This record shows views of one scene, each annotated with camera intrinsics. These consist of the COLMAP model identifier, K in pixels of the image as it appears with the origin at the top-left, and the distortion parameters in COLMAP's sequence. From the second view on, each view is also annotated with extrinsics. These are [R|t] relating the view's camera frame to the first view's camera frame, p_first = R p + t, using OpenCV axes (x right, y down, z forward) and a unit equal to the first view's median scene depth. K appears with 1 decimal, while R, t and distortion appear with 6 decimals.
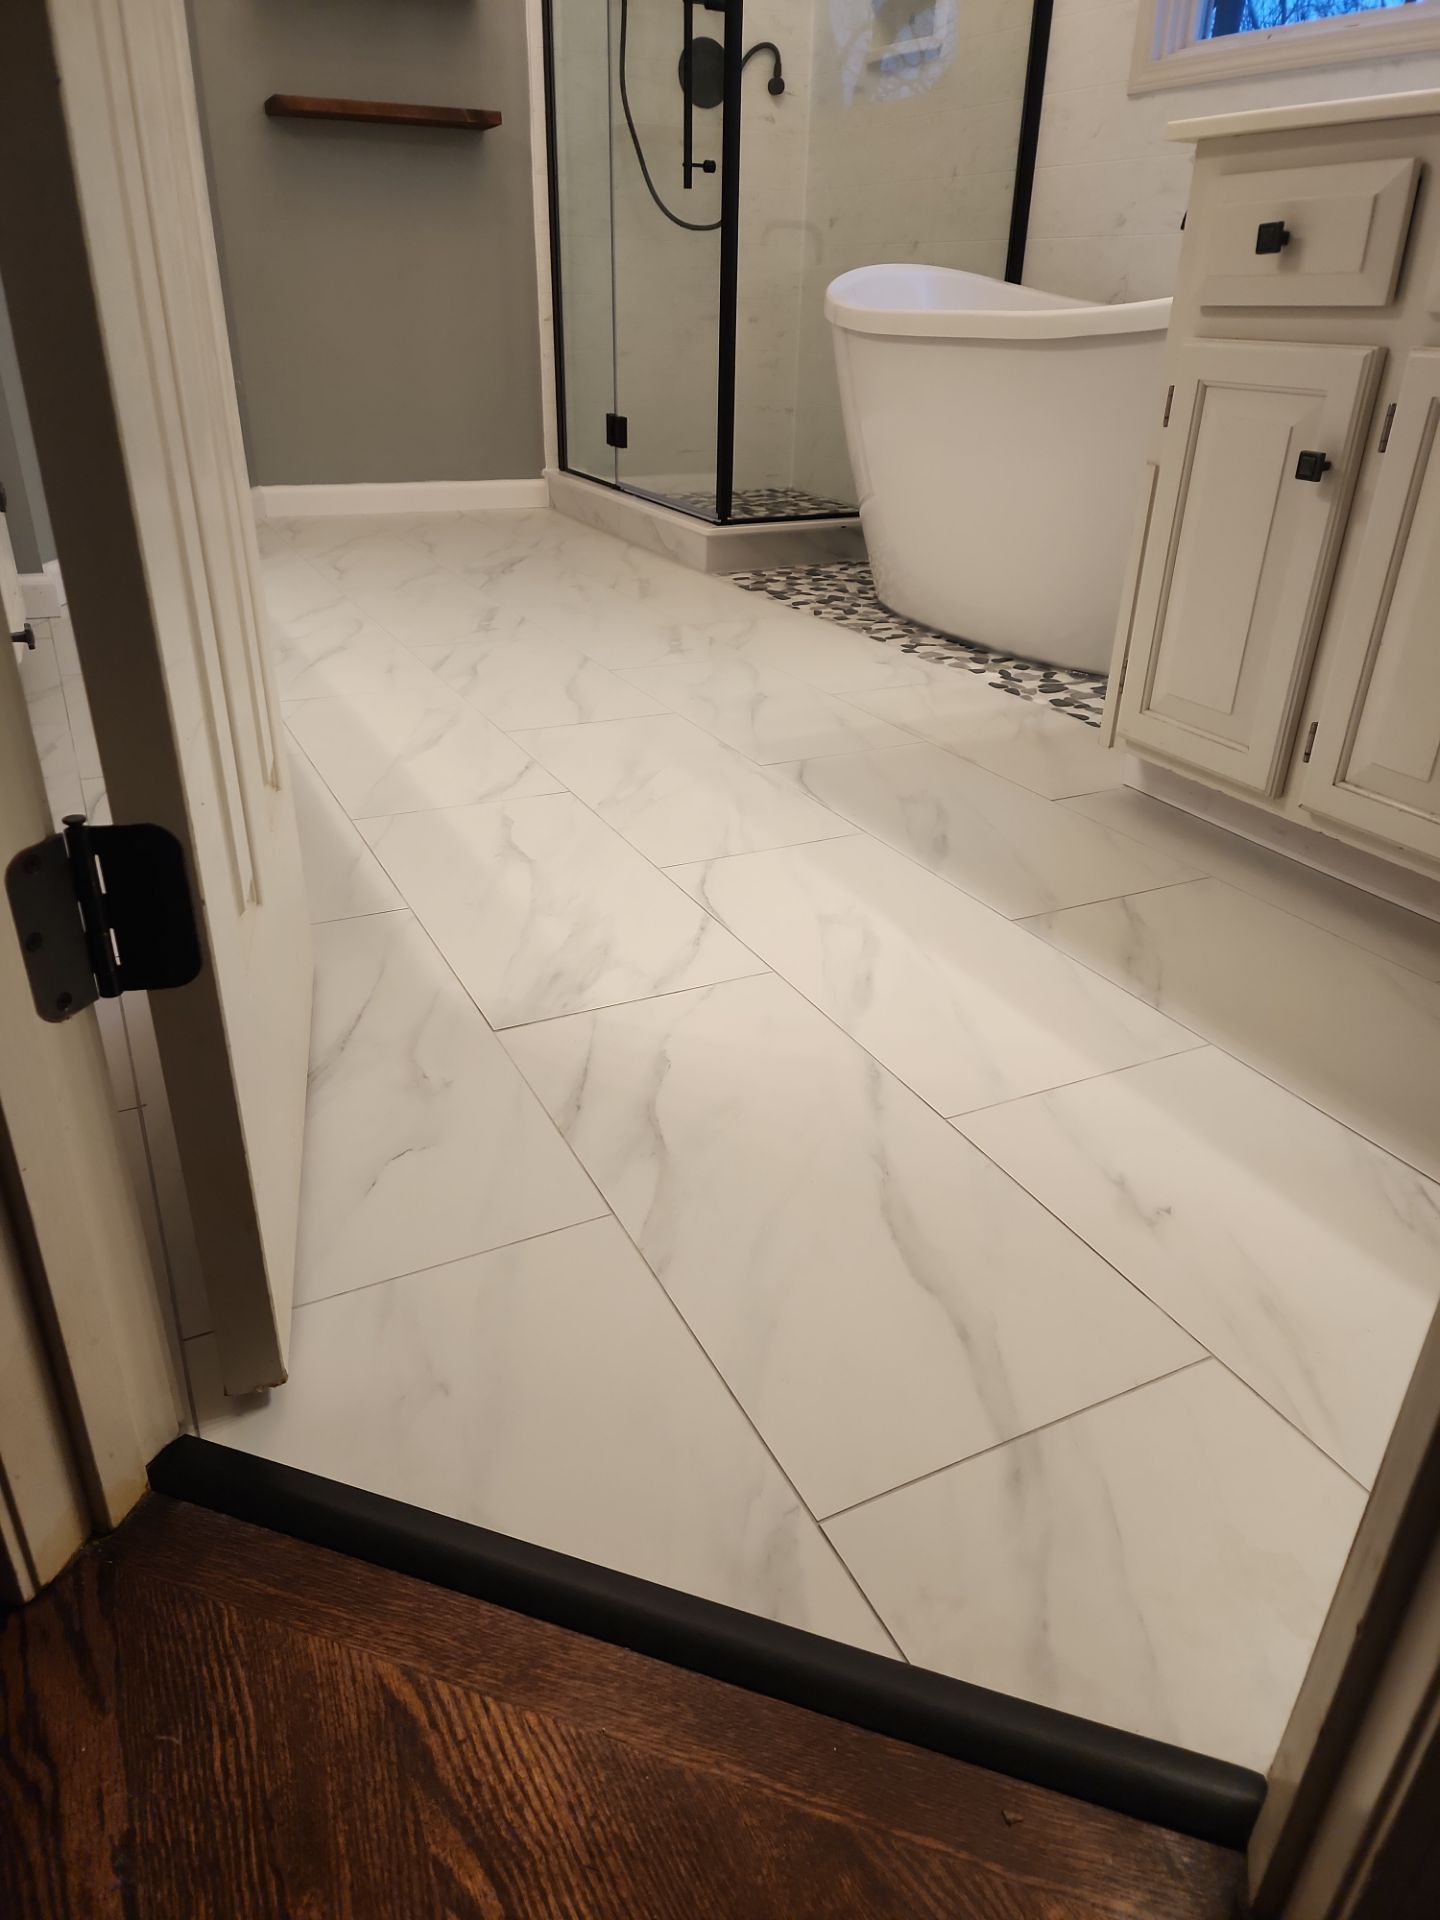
lens RADIAL K [[1290.5, 0, 712.7], [0, 1290.5, 945.0], [0, 0, 1]] dist [0.082662, -0.081003]
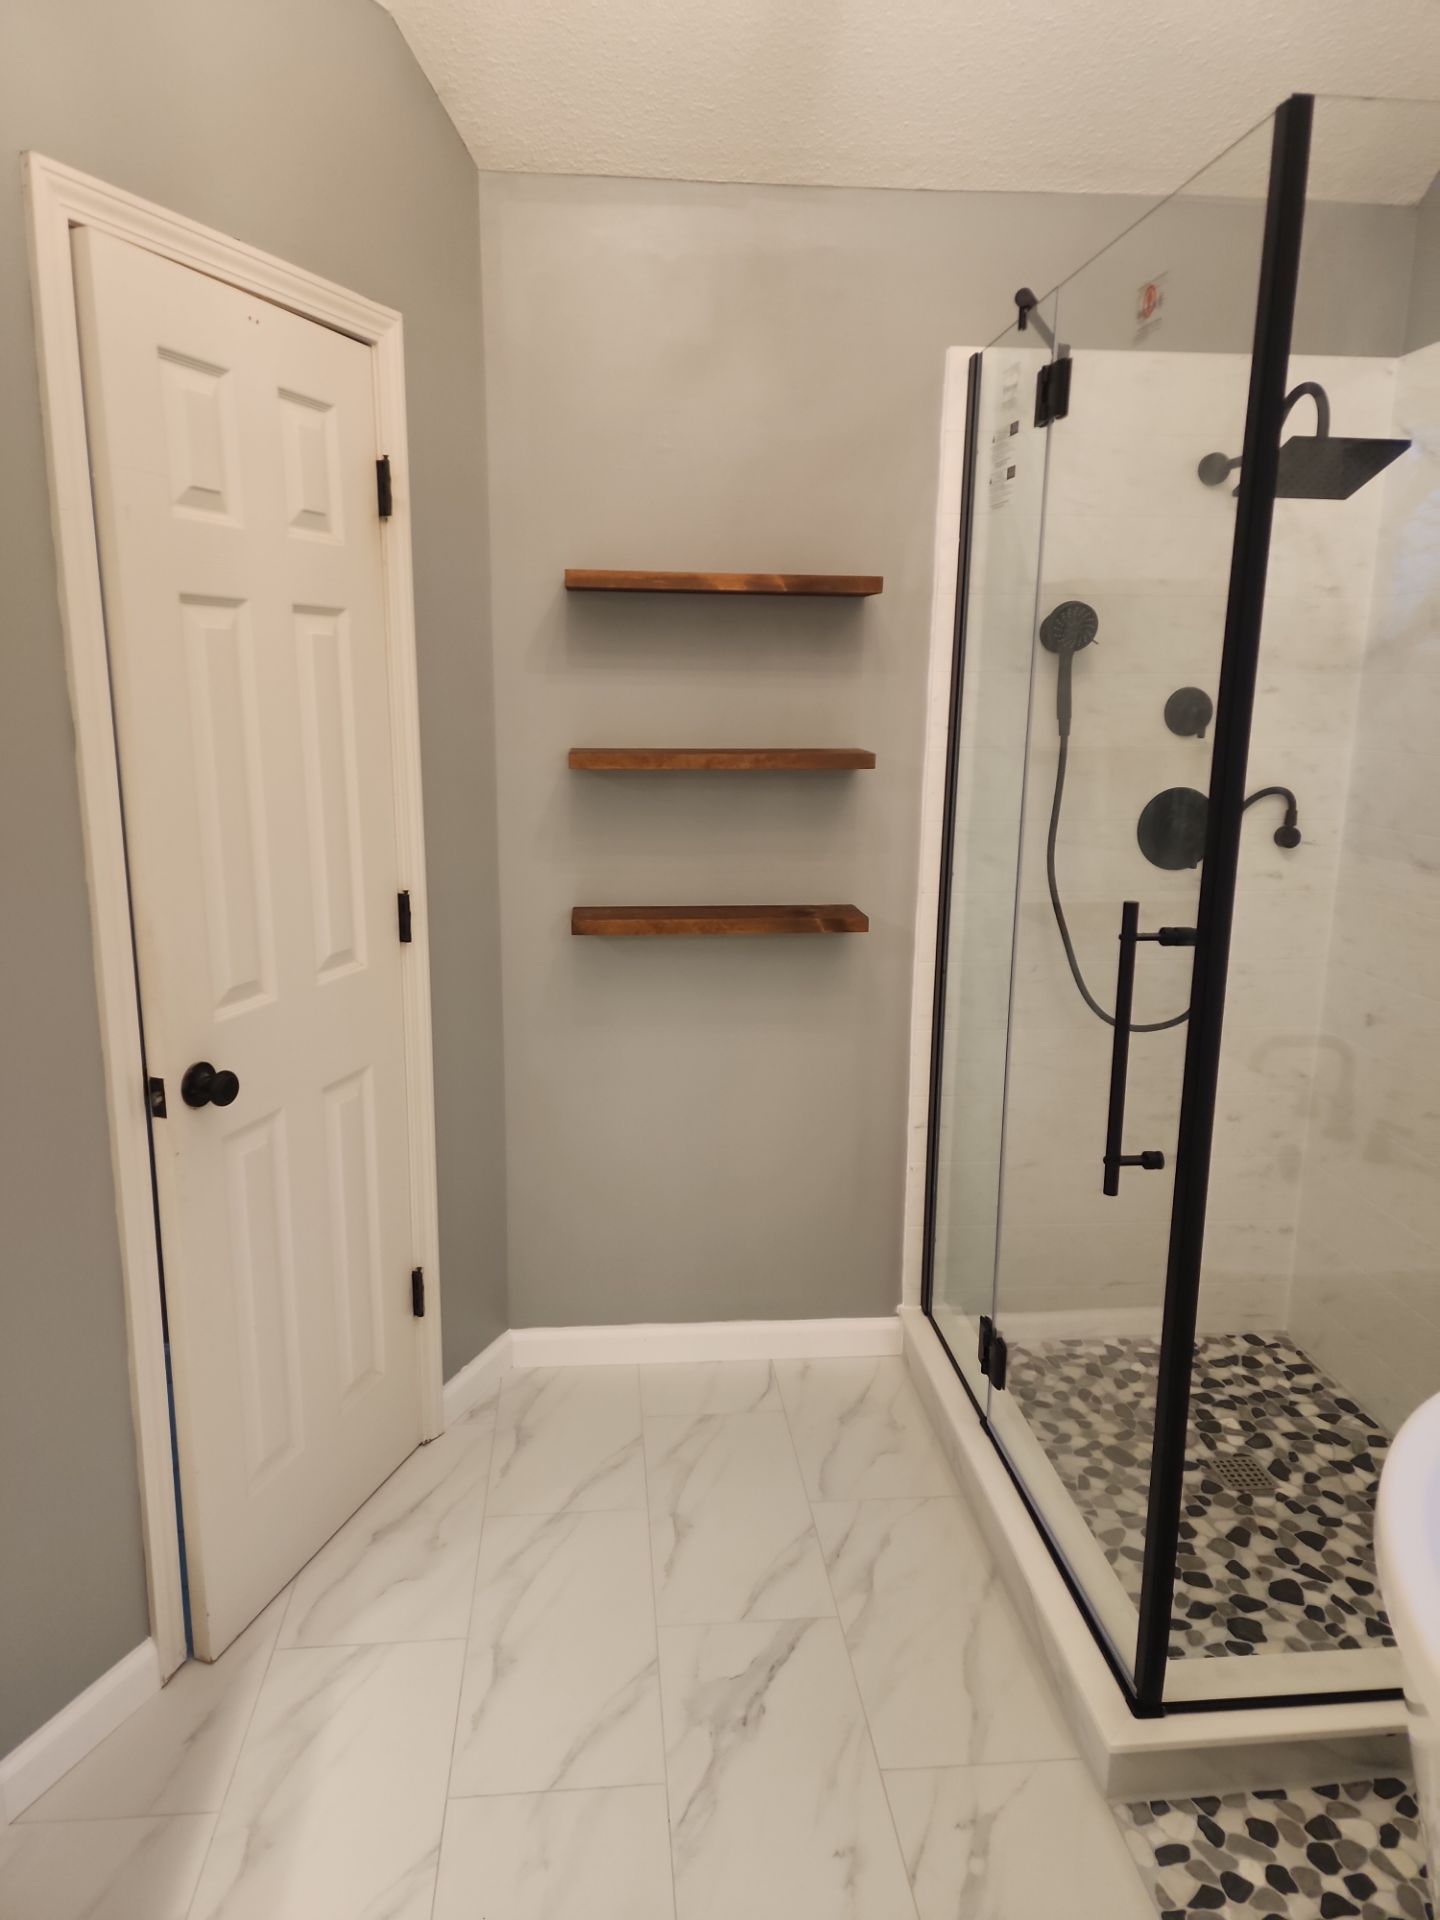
lens RADIAL K [[1274.3, 0, 709.9], [0, 1274.3, 957.1], [0, 0, 1]] dist [0.068096, -0.058640]
pose [[0.934325, 0.066108, -0.350239, 0.007712], [-0.154331, 0.960791, -0.230354, -0.506009], [0.321278, 0.269278, 0.907893, 0.389839]]
